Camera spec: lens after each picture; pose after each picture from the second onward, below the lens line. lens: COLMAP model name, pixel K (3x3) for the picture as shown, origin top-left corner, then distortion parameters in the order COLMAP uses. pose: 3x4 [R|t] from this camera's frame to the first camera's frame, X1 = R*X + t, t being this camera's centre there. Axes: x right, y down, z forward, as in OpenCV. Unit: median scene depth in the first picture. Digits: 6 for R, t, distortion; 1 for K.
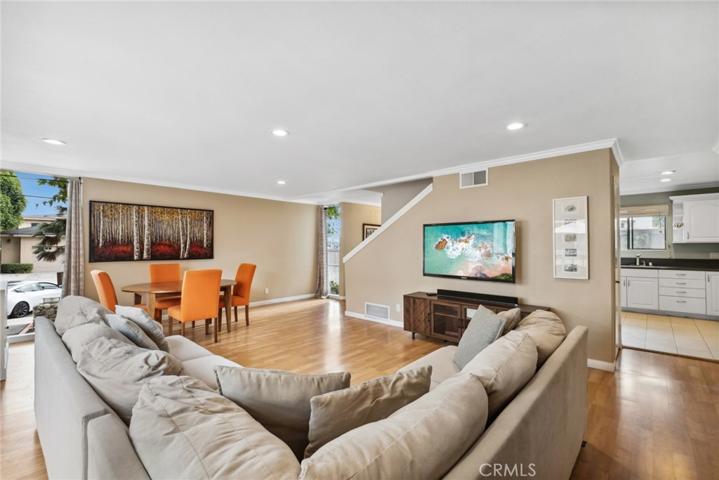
lens RADIAL K [[314.8, 0, 362.2], [0, 314.8, 240.9], [0, 0, 1]] dist [-0.002398, -0.000780]
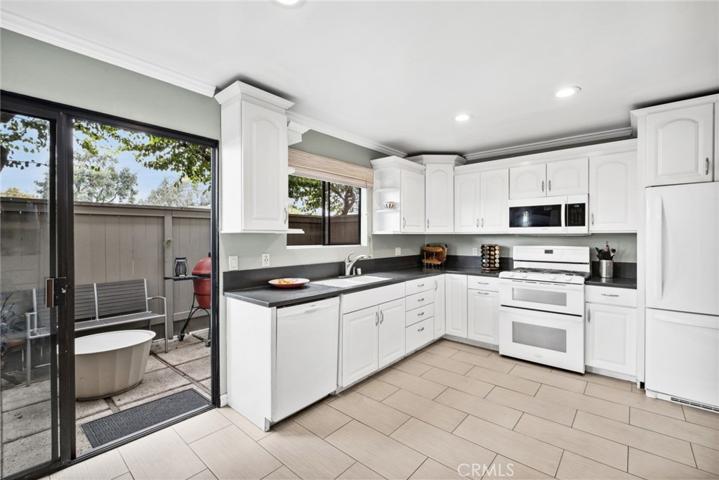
lens RADIAL K [[314.8, 0, 362.2], [0, 314.8, 240.9], [0, 0, 1]] dist [-0.002398, -0.000780]
pose [[-0.040814, -0.012369, 0.999090, 0.378016], [-0.012709, 0.999849, 0.011859, 0.013422], [-0.999086, -0.012214, -0.040965, 1.052208]]
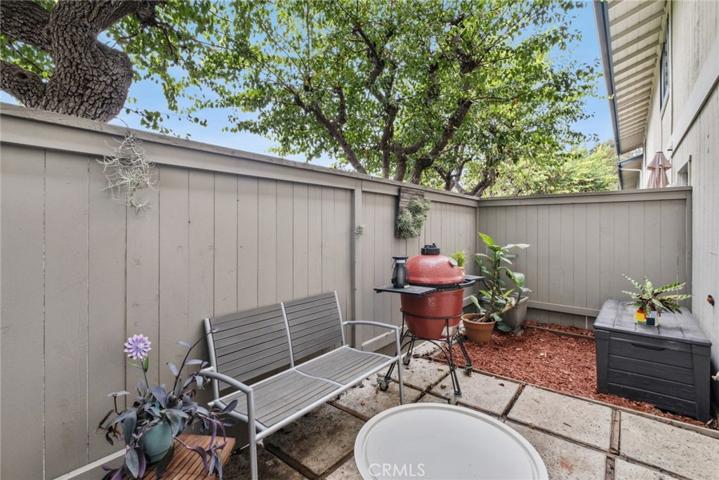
lens RADIAL K [[323.0, 0, 359.7], [0, 323.0, 227.4], [0, 0, 1]] dist [-0.000708, -0.000172]
pose [[-0.061782, -0.000613, 0.998089, 0.651417], [-0.015781, 0.999875, -0.000363, 0.026710], [-0.997965, -0.015773, -0.061784, 1.487094]]
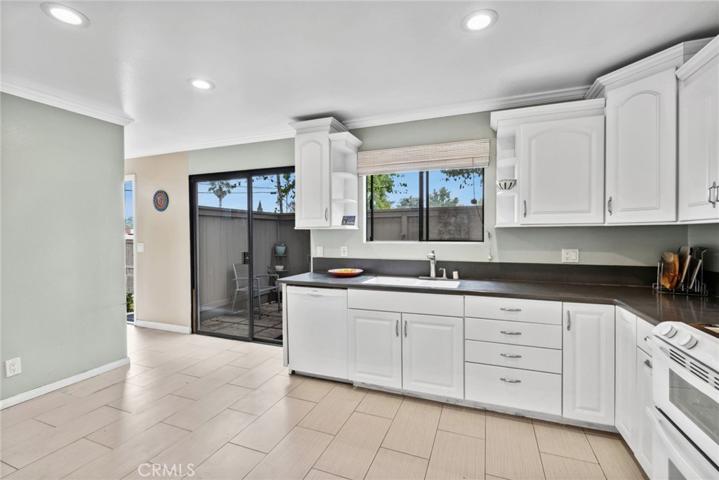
lens RADIAL K [[314.8, 0, 362.2], [0, 314.8, 240.9], [0, 0, 1]] dist [-0.002398, -0.000780]
pose [[0.929080, -0.013066, 0.369649, 0.656320], [-0.000737, 0.999308, 0.037176, 0.009509], [-0.369879, -0.034812, 0.928428, 0.662657]]
